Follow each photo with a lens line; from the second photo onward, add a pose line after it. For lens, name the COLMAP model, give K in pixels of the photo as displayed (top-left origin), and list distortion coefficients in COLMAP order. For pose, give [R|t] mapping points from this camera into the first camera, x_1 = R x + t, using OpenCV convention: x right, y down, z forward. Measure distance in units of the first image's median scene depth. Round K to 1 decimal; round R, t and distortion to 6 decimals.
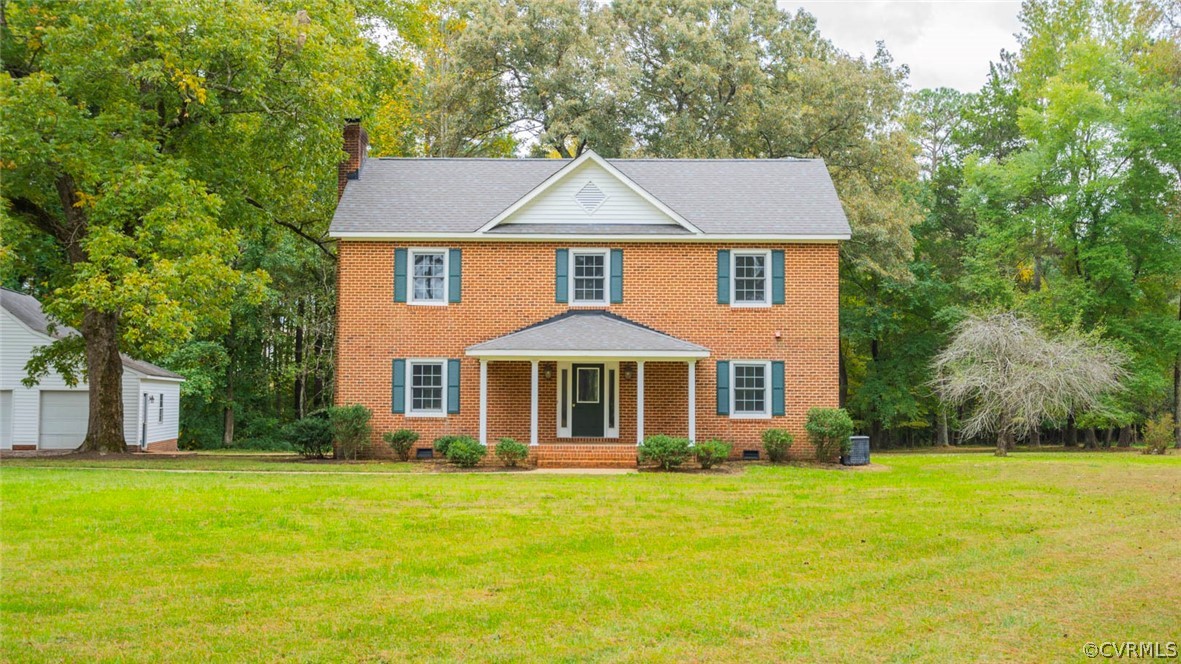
lens RADIAL K [[1166.8, 0, 590.5], [0, 1166.8, 332.0], [0, 0, 1]] dist [0.016265, -0.007364]
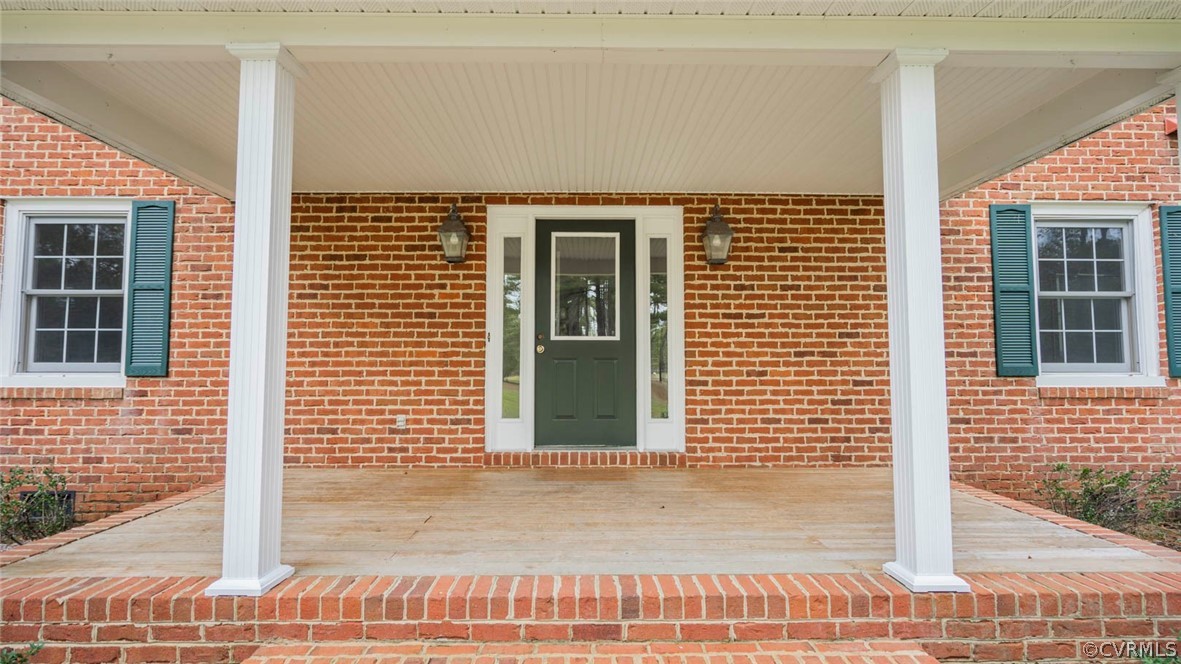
lens RADIAL K [[536.3, 0, 590.5], [0, 536.3, 332.0], [0, 0, 1]] dist [-0.002301, 0.000273]
pose [[0.999849, -0.004774, 0.016686, -0.003229], [0.004721, 0.999984, 0.003213, 0.057738], [-0.016701, -0.003134, 0.999856, 0.851446]]
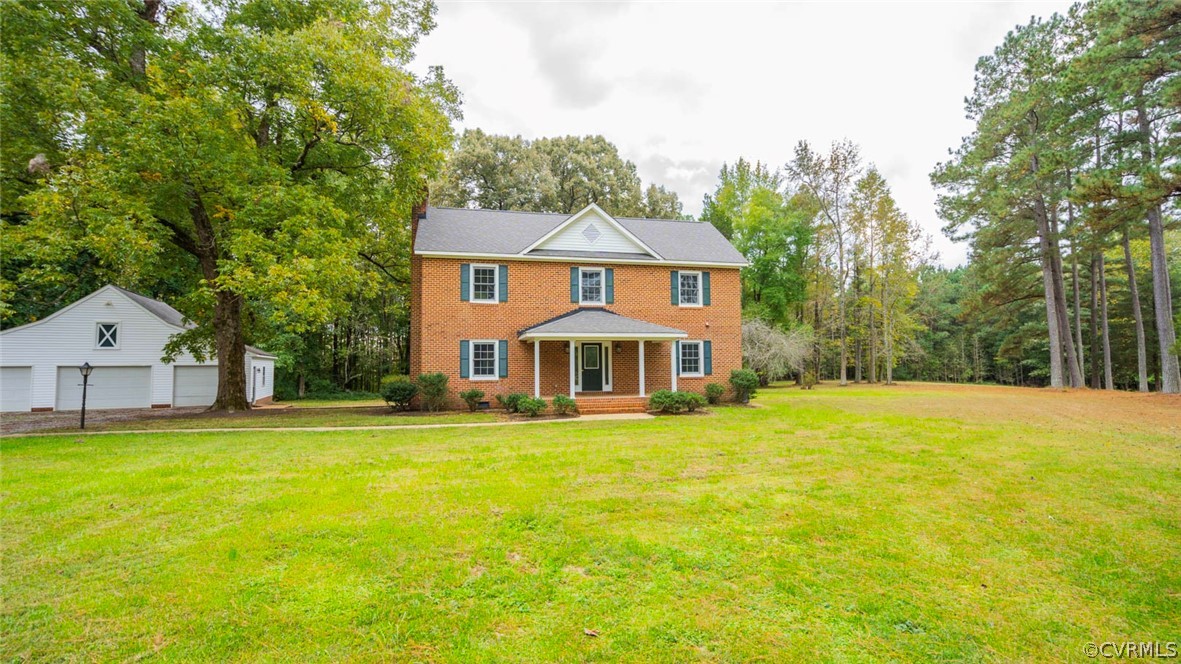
lens RADIAL K [[536.3, 0, 590.5], [0, 536.3, 332.0], [0, 0, 1]] dist [-0.002301, 0.000273]
pose [[0.972284, -0.000386, 0.233803, -0.167261], [0.001412, 0.999990, -0.004220, 0.015878], [-0.233800, 0.004433, 0.972275, 0.318922]]
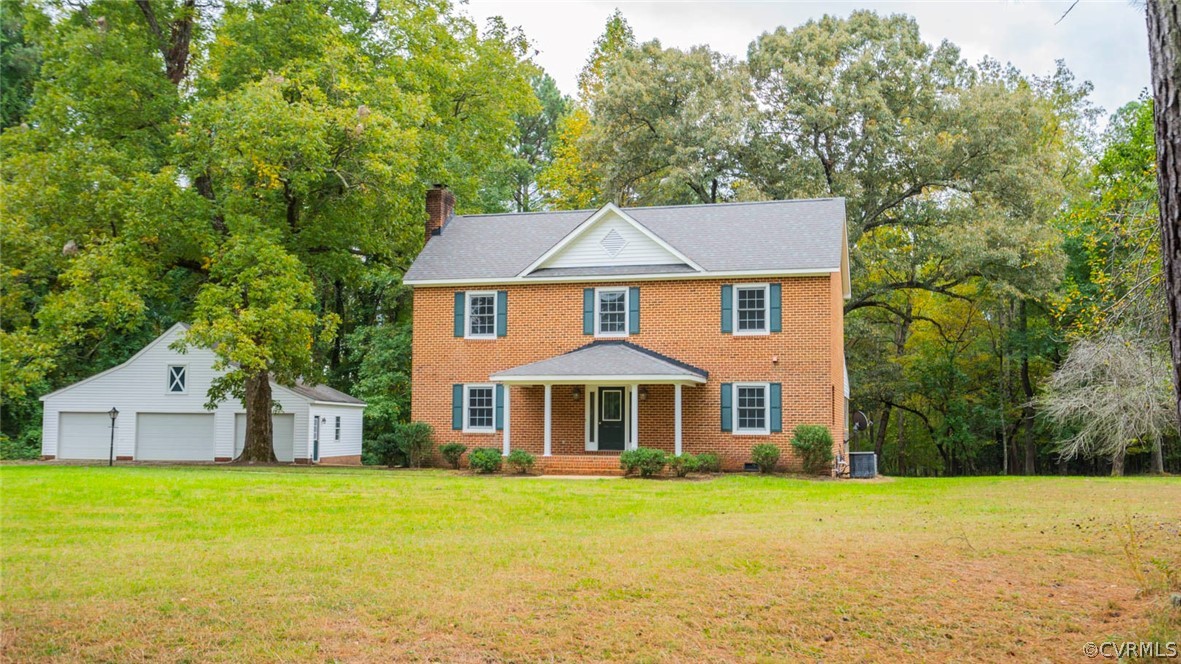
lens RADIAL K [[1166.8, 0, 590.5], [0, 1166.8, 332.0], [0, 0, 1]] dist [0.016265, -0.007364]
pose [[0.964708, -0.021315, -0.262459, 0.282366], [0.014807, 0.999533, -0.026748, 0.003434], [0.262906, 0.021918, 0.964572, -0.122172]]
